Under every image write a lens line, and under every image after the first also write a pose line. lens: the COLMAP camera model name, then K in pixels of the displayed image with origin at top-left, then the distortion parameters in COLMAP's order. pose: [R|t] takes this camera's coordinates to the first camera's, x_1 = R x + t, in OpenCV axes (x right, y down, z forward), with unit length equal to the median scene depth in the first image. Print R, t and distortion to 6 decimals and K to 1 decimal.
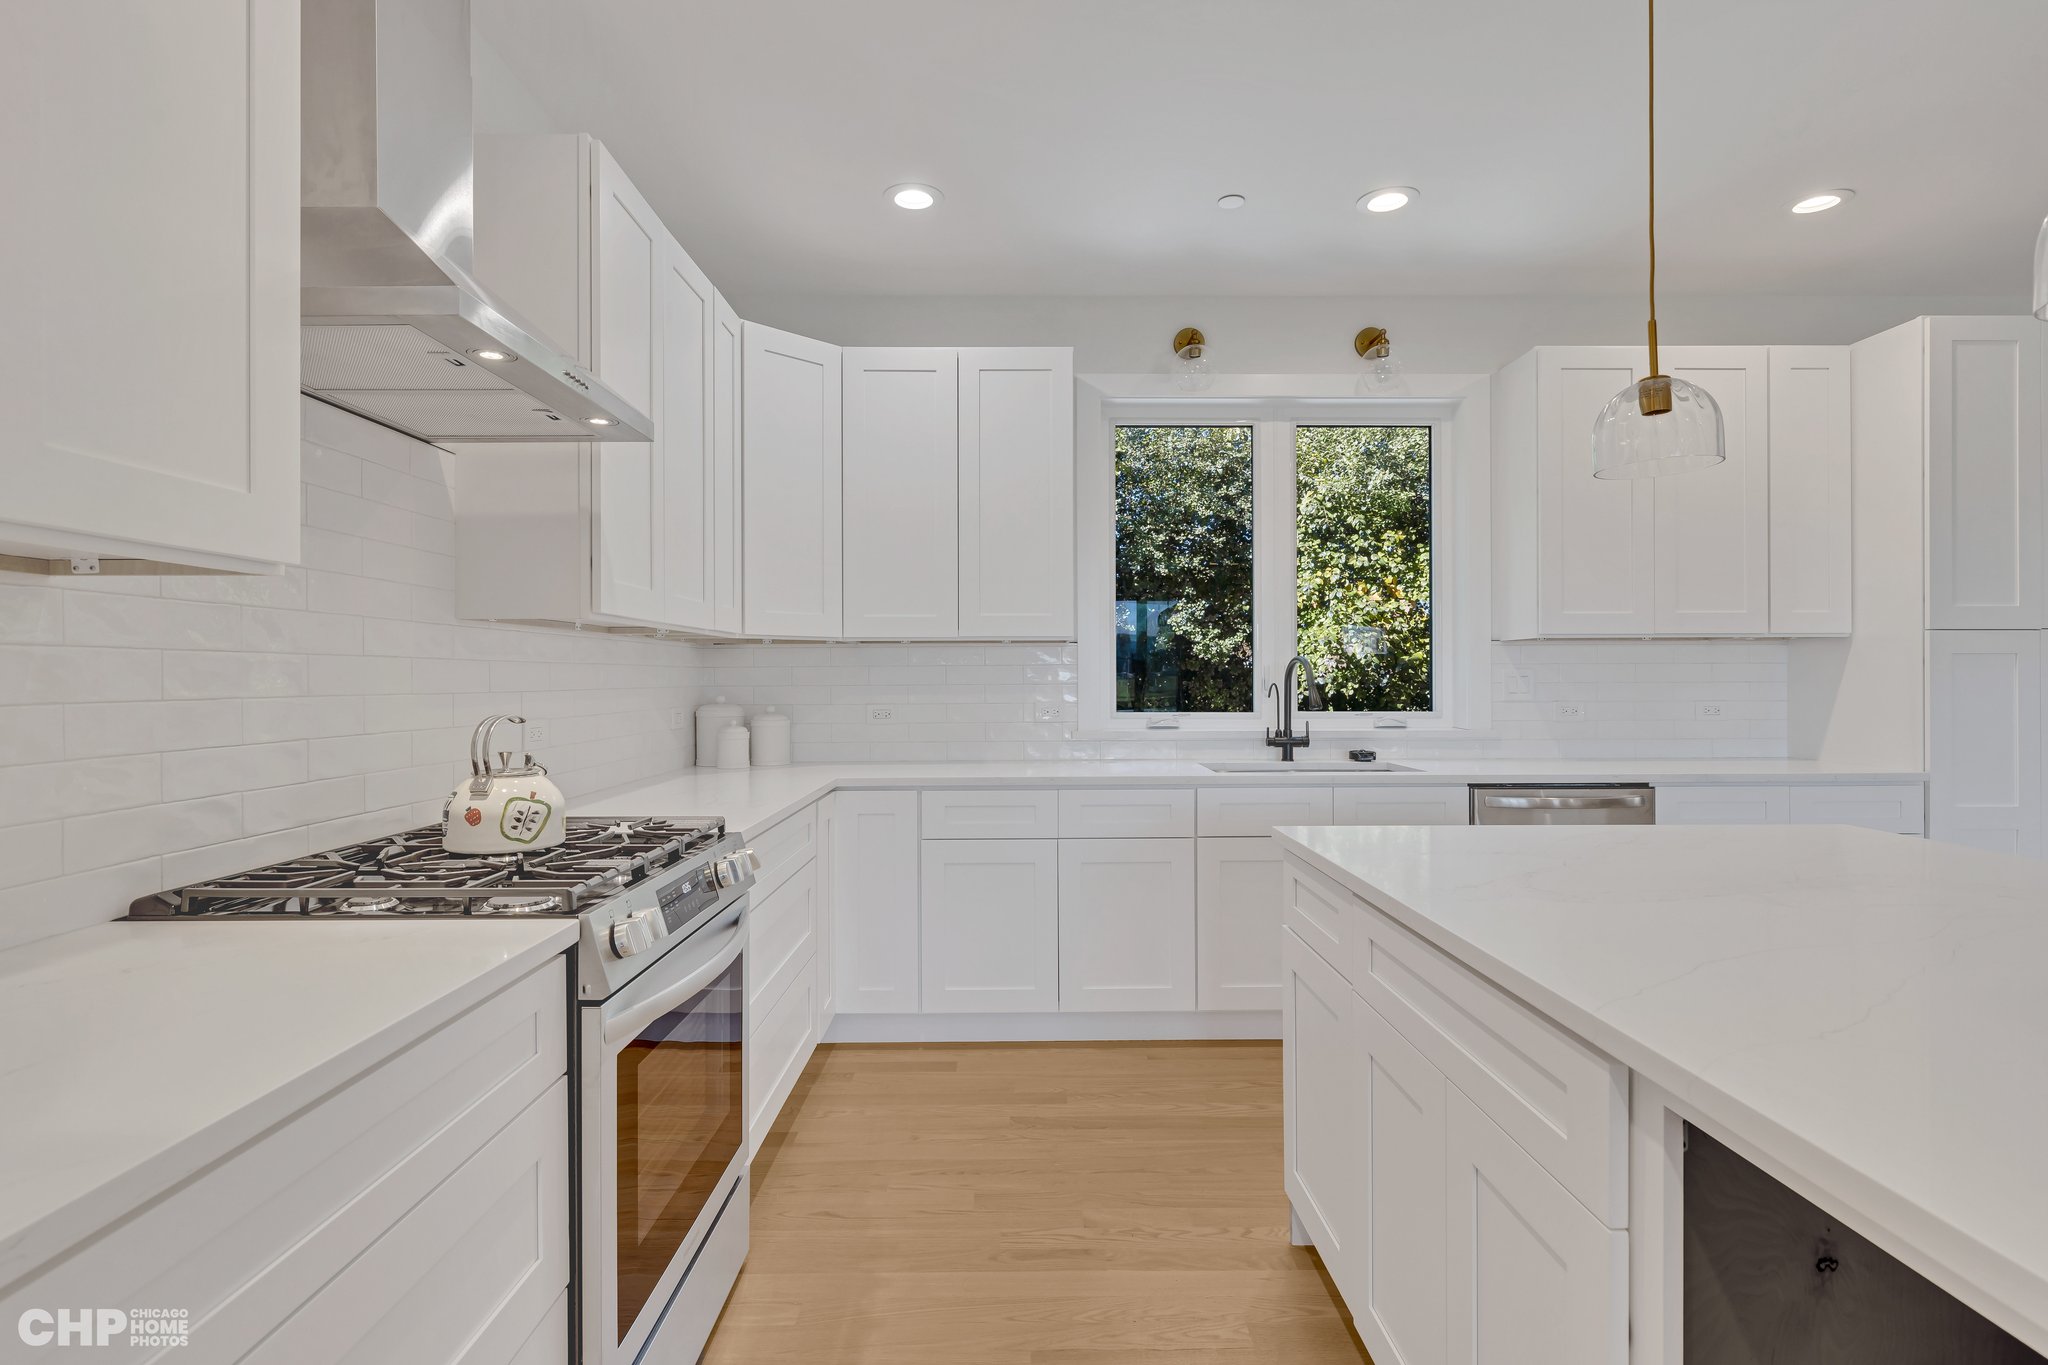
lens RADIAL K [[1013.5, 0, 1024.0], [0, 1013.5, 682.5], [0, 0, 1]] dist [0.000471, -0.000629]
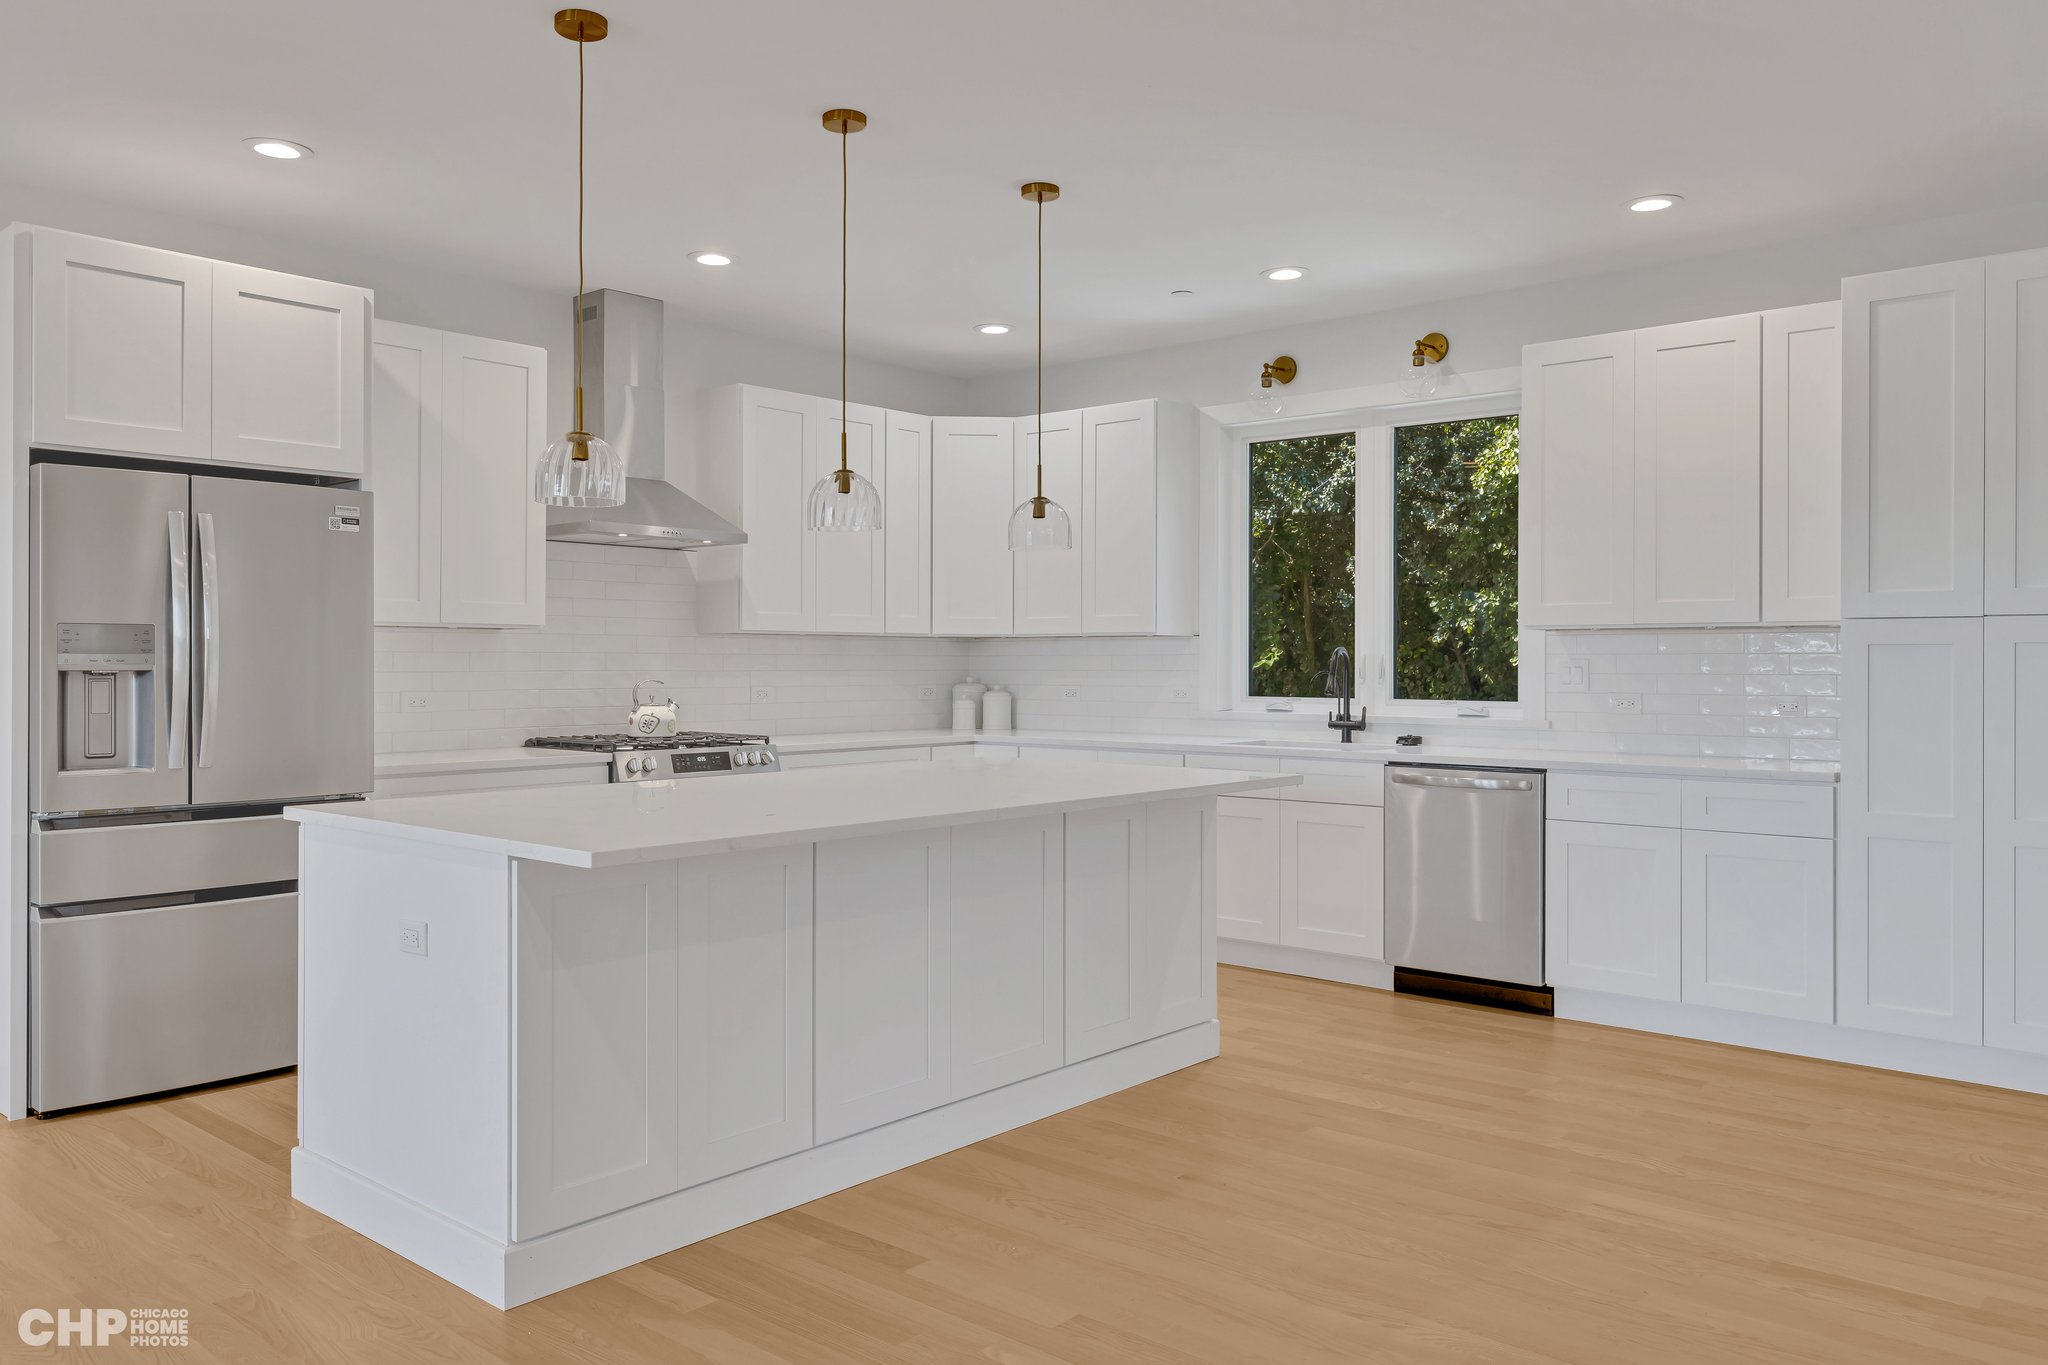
lens RADIAL K [[1490.0, 0, 1031.6], [0, 1490.0, 675.8], [0, 0, 1]] dist [0.004964, -0.005701]
pose [[0.751020, 0.010174, -0.660201, 1.071444], [-0.007752, 0.999948, 0.006592, -0.002933], [0.660234, 0.000167, 0.751060, -0.441749]]
